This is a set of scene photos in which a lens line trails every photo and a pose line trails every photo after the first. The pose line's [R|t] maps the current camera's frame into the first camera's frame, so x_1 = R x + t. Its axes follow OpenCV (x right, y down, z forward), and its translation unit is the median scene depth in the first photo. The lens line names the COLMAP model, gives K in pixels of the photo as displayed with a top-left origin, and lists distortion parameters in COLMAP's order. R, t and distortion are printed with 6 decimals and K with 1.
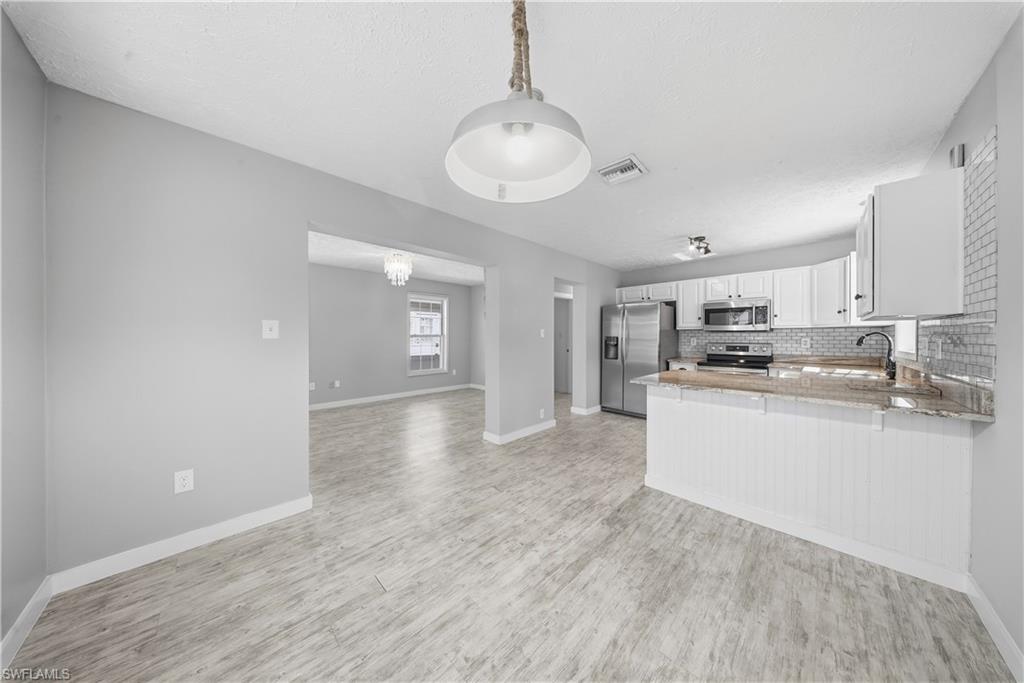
lens RADIAL K [[306.2, 0, 515.9], [0, 306.2, 337.8], [0, 0, 1]] dist [-0.004316, -0.000267]
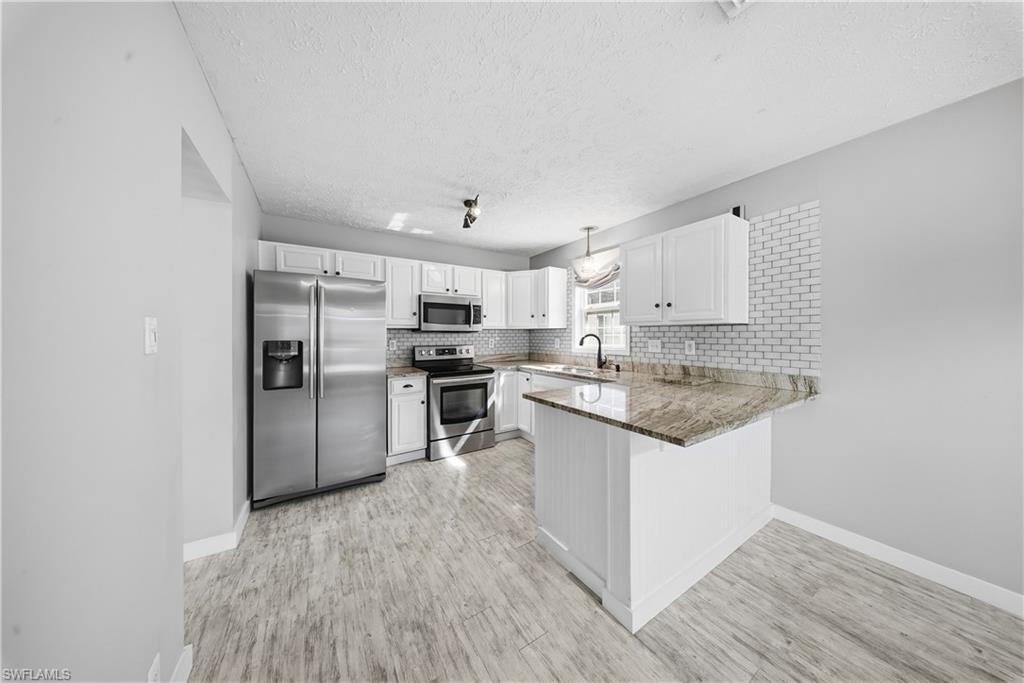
lens RADIAL K [[306.2, 0, 510.1], [0, 306.2, 334.6], [0, 0, 1]] dist [-0.004316, -0.000267]
pose [[0.223780, -0.002771, 0.974636, -0.072331], [0.006491, 0.999978, 0.001352, -0.013304], [-0.974618, 0.006024, 0.223793, 0.649176]]
